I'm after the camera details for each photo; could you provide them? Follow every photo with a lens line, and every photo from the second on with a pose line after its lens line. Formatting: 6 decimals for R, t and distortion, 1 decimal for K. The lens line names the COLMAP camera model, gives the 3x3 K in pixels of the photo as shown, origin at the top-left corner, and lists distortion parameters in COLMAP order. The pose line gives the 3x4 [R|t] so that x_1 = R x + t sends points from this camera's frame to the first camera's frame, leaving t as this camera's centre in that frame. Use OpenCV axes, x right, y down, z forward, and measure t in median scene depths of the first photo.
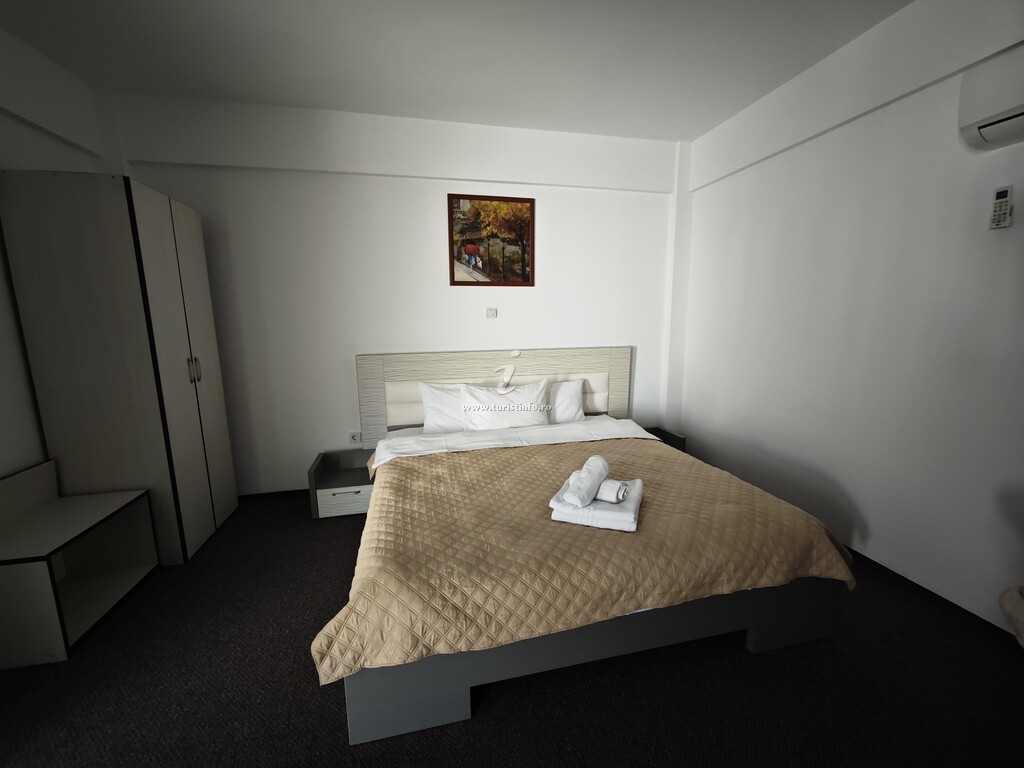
lens RADIAL K [[418.8, 0, 512.7], [0, 418.8, 385.1], [0, 0, 1]] dist [-0.001843, 0.000022]
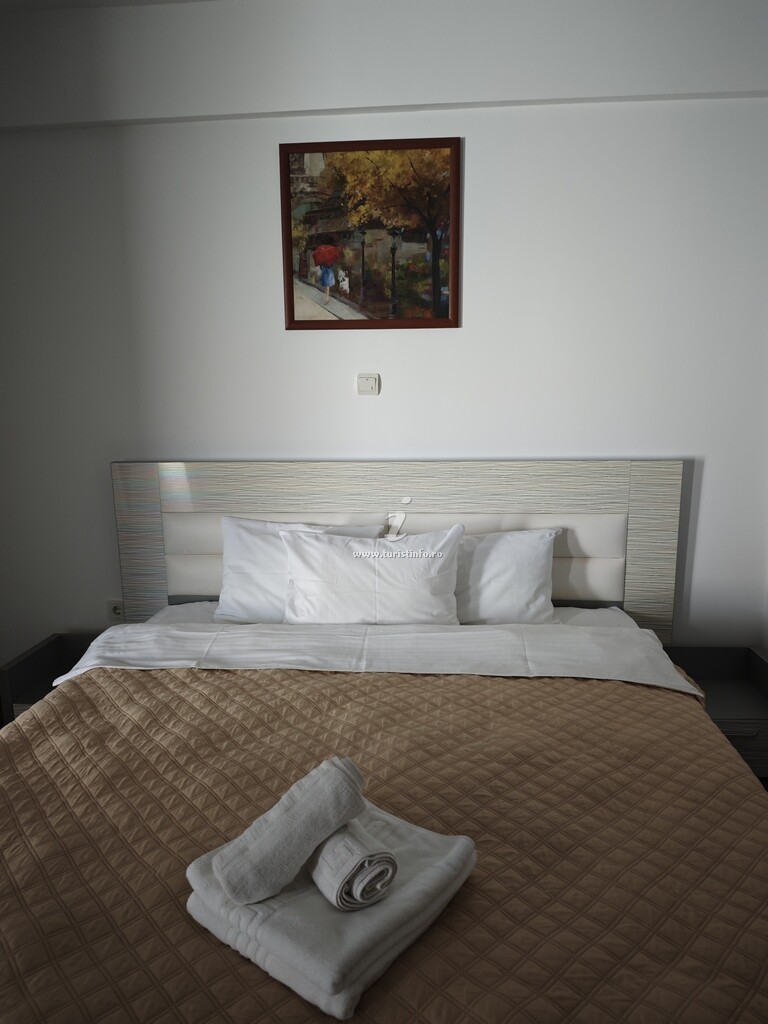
lens RADIAL K [[701.2, 0, 384.0], [0, 701.2, 512.5], [0, 0, 1]] dist [0.035080, -0.012723]
pose [[0.950275, 0.053976, -0.306698, 0.238821], [-0.049942, 0.998531, 0.020994, -0.040527], [0.307380, -0.004633, 0.951575, 0.225967]]
